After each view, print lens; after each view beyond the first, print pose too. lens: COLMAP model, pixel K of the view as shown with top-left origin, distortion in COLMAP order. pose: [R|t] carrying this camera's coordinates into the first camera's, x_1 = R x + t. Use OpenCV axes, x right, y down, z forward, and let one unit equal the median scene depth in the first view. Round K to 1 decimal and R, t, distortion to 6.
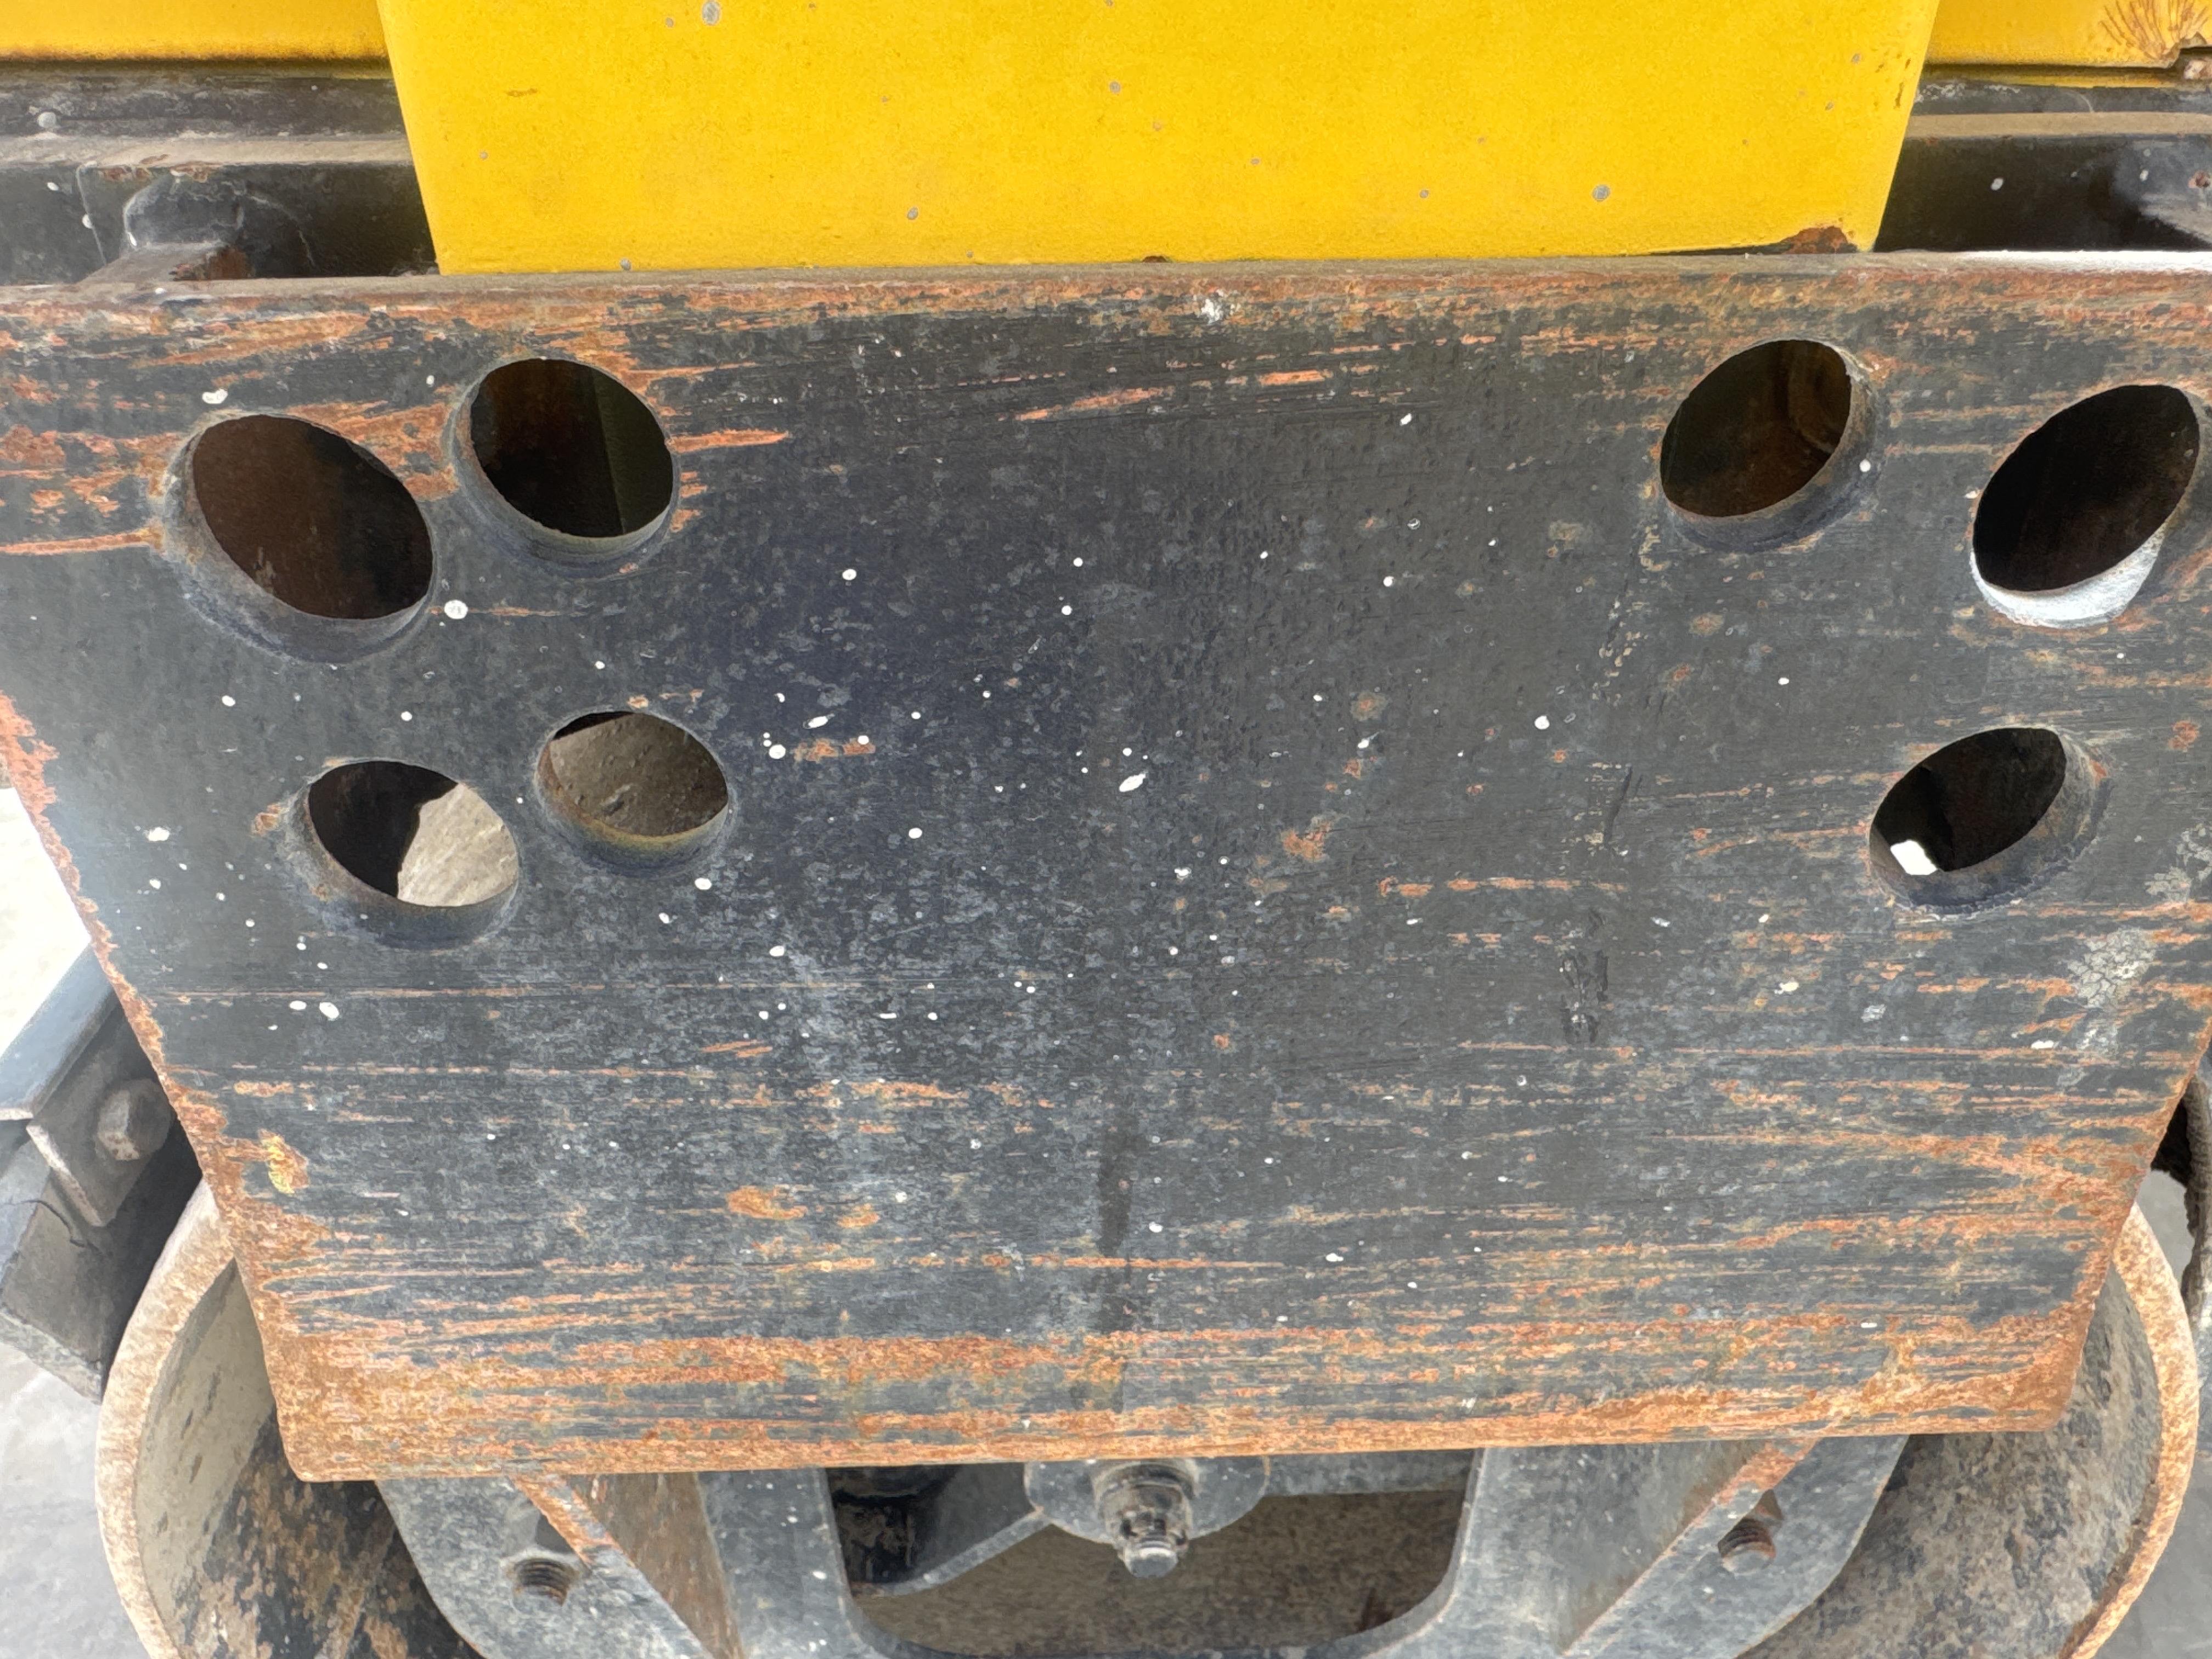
lens RADIAL K [[1596.2, 0, 1098.8], [0, 1596.2, 828.8], [0, 0, 1]] dist [-0.009694, -0.027504]
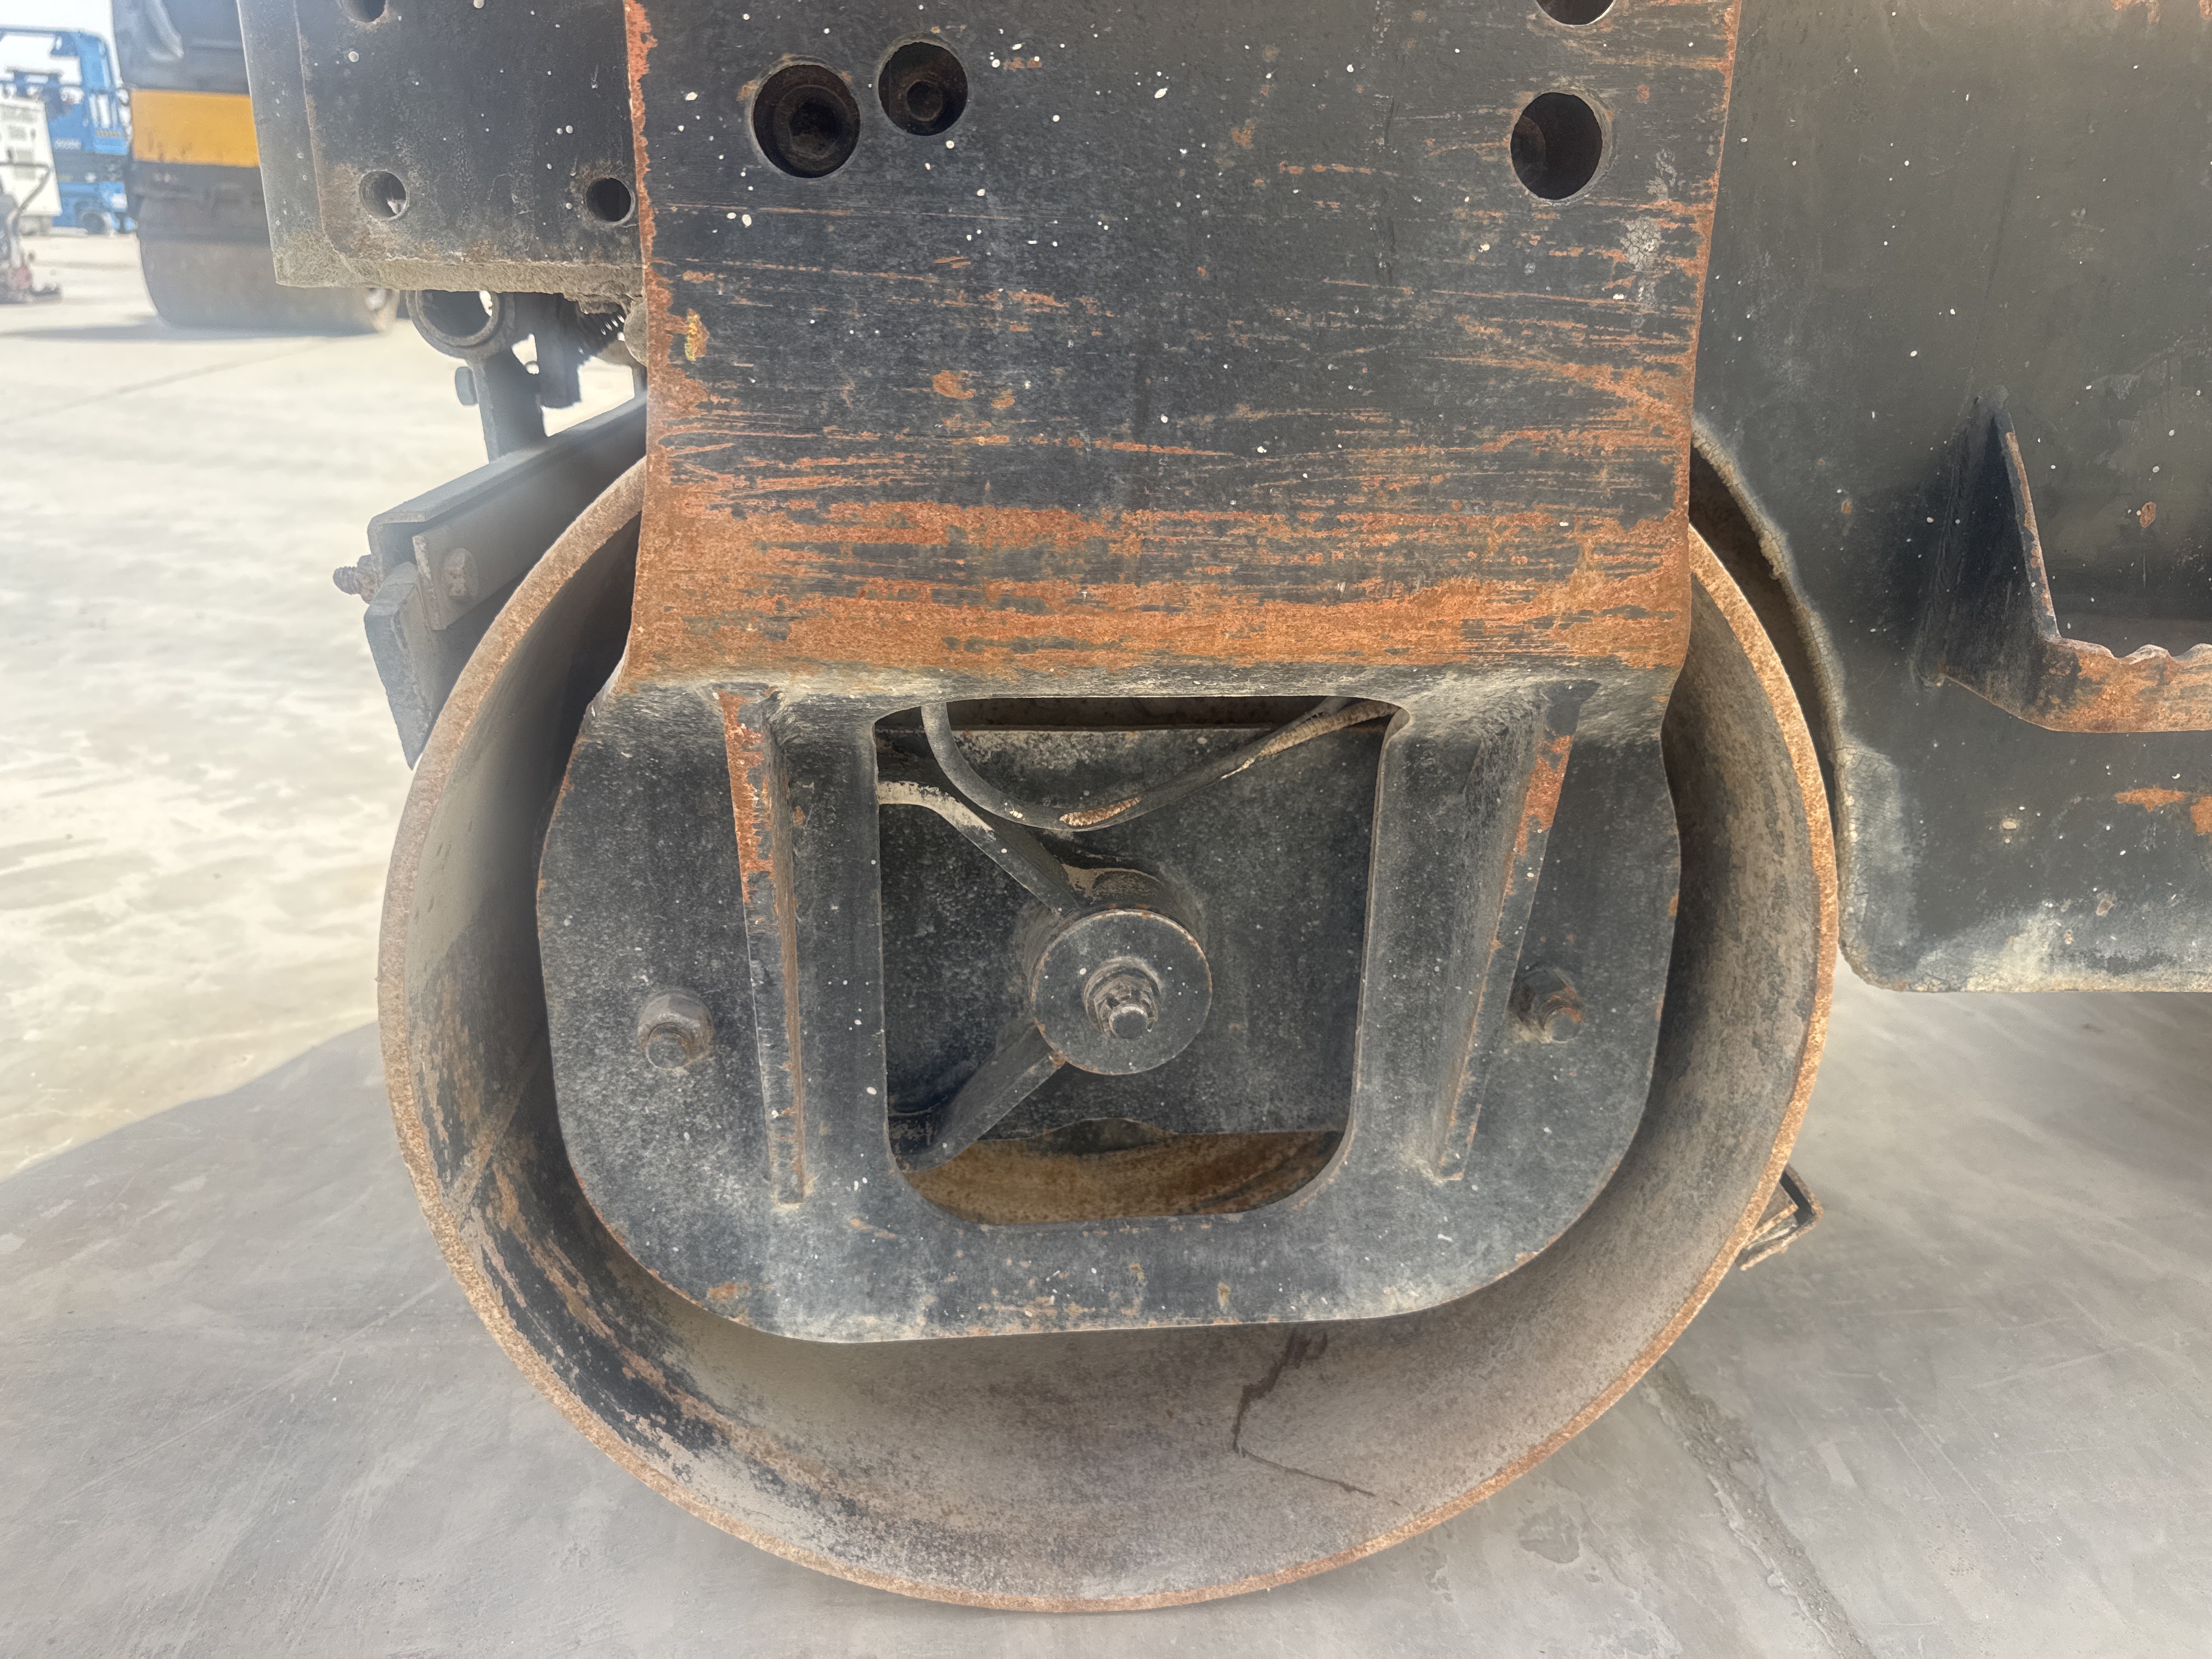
lens RADIAL K [[1596.2, 0, 1107.0], [0, 1596.2, 821.6], [0, 0, 1]] dist [-0.009694, -0.027504]
pose [[0.996594, -0.003425, 0.082391, -0.185410], [0.021421, 0.975592, -0.218545, 1.121164], [-0.079631, 0.219566, 0.972342, -0.675229]]
